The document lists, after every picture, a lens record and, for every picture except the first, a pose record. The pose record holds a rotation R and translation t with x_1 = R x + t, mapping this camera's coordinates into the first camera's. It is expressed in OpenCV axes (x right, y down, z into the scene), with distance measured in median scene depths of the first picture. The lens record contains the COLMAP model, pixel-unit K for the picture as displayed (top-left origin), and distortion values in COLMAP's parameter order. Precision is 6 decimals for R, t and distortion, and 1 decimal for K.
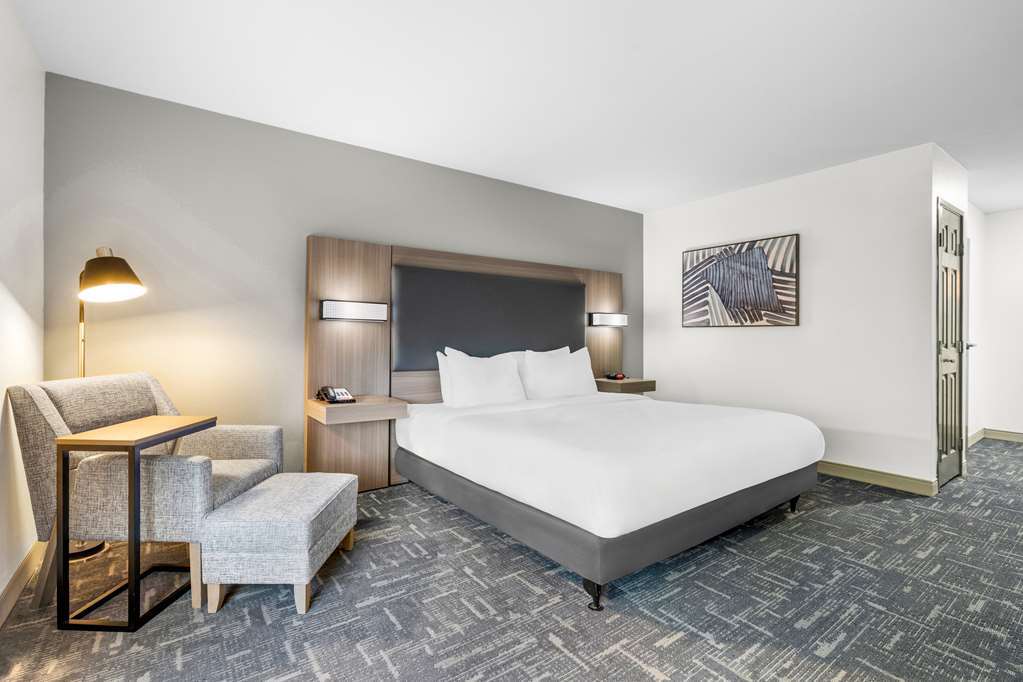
lens RADIAL K [[470.5, 0, 505.1], [0, 470.5, 324.8], [0, 0, 1]] dist [0.012605, -0.000527]
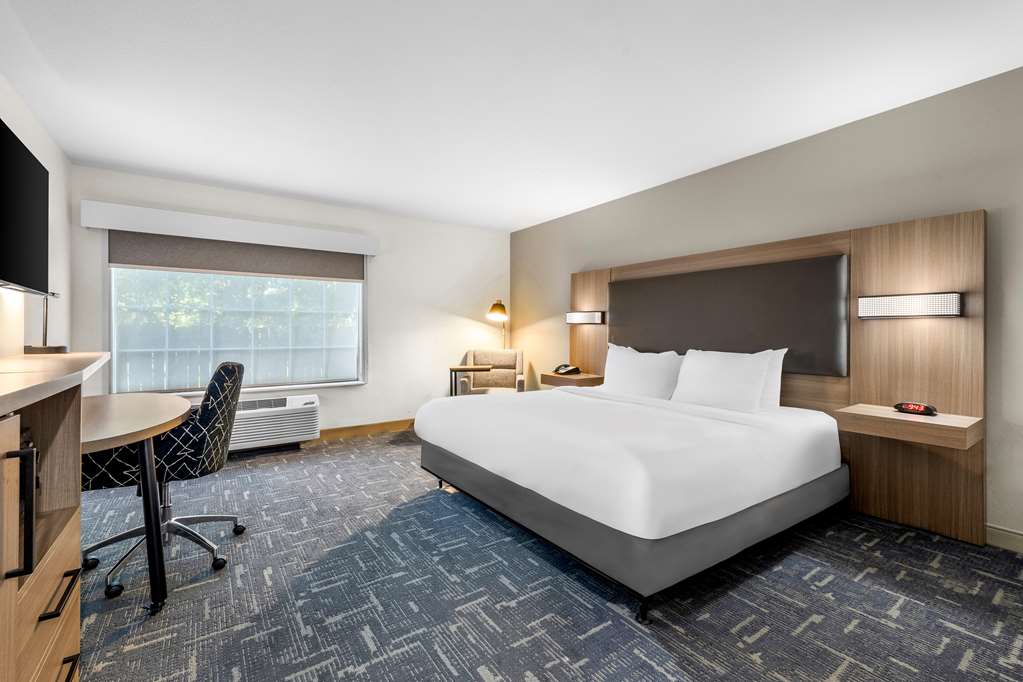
lens RADIAL K [[439.3, 0, 518.7], [0, 439.3, 336.5], [0, 0, 1]] dist [-0.004457, -0.001820]
pose [[-0.012164, 0.005159, -0.999913, 0.556967], [0.016719, 0.999848, 0.004955, 0.010452], [0.999786, -0.016658, -0.012248, 0.403327]]
